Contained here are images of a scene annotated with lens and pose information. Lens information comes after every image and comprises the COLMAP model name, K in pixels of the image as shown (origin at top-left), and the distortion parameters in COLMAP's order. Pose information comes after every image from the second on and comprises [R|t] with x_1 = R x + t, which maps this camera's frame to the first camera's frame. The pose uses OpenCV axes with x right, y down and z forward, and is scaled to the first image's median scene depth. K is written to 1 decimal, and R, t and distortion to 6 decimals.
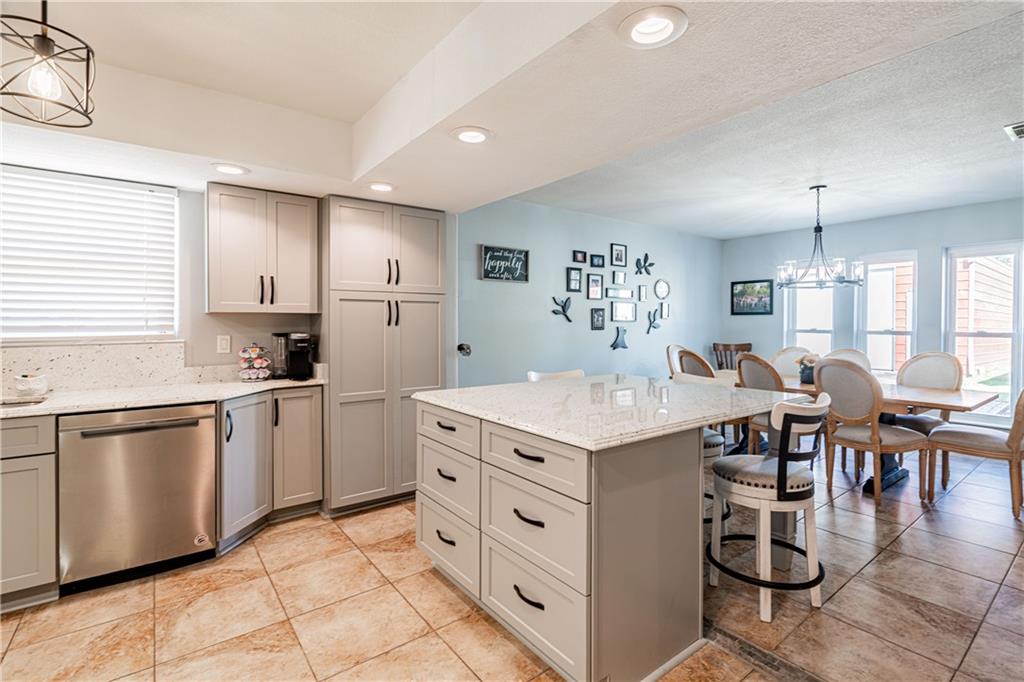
lens RADIAL K [[475.0, 0, 514.7], [0, 475.0, 332.8], [0, 0, 1]] dist [-0.006354, 0.000549]
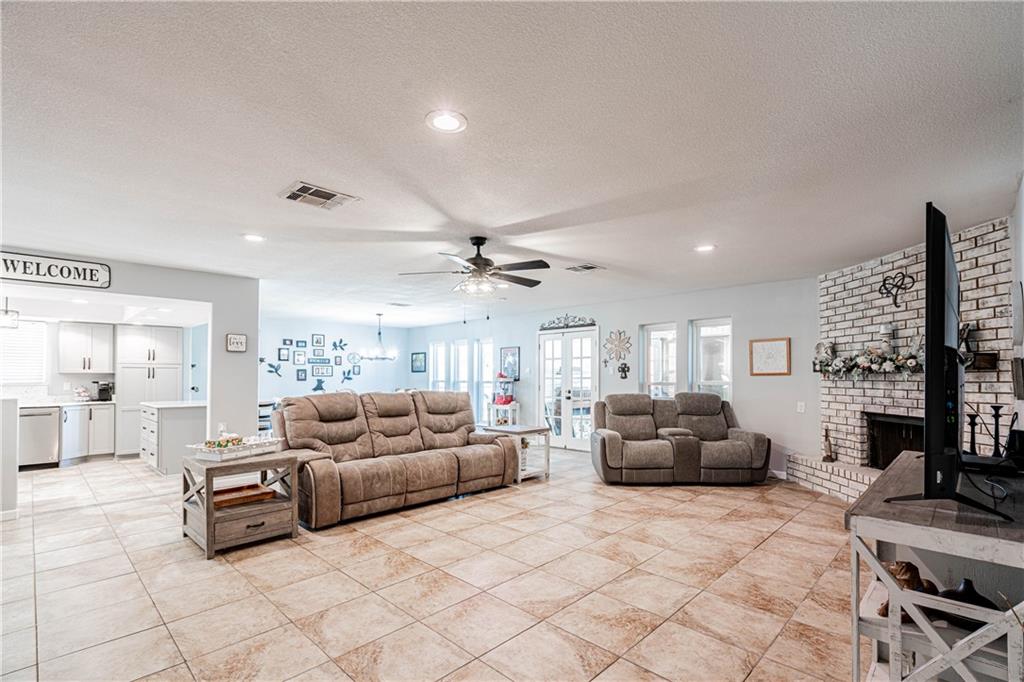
lens RADIAL K [[475.0, 0, 514.5], [0, 475.0, 375.3], [0, 0, 1]] dist [-0.006354, 0.000549]
pose [[0.989608, -0.001749, 0.143783, 1.162805], [0.005517, 0.999652, -0.025812, 0.039872], [-0.143688, 0.026337, 0.989272, -1.531889]]
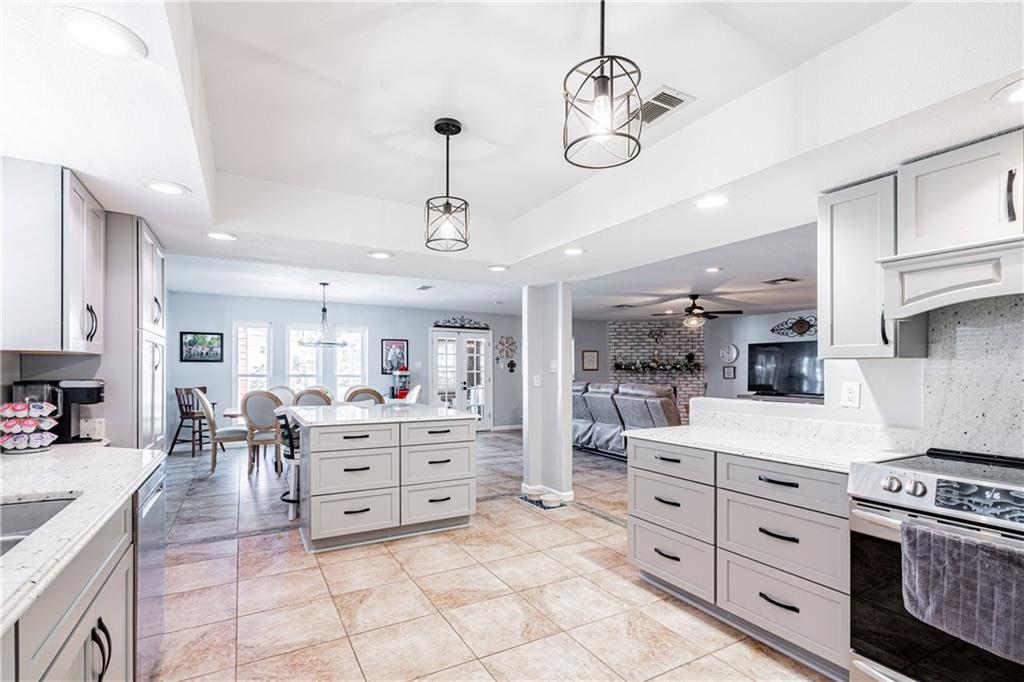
lens RADIAL K [[475.0, 0, 513.7], [0, 475.0, 369.7], [0, 0, 1]] dist [-0.006354, 0.000549]
pose [[0.139717, 0.001711, 0.990190, -1.027342], [0.018452, 0.999820, -0.004331, -0.001527], [-0.990019, 0.018876, 0.139661, 0.188072]]
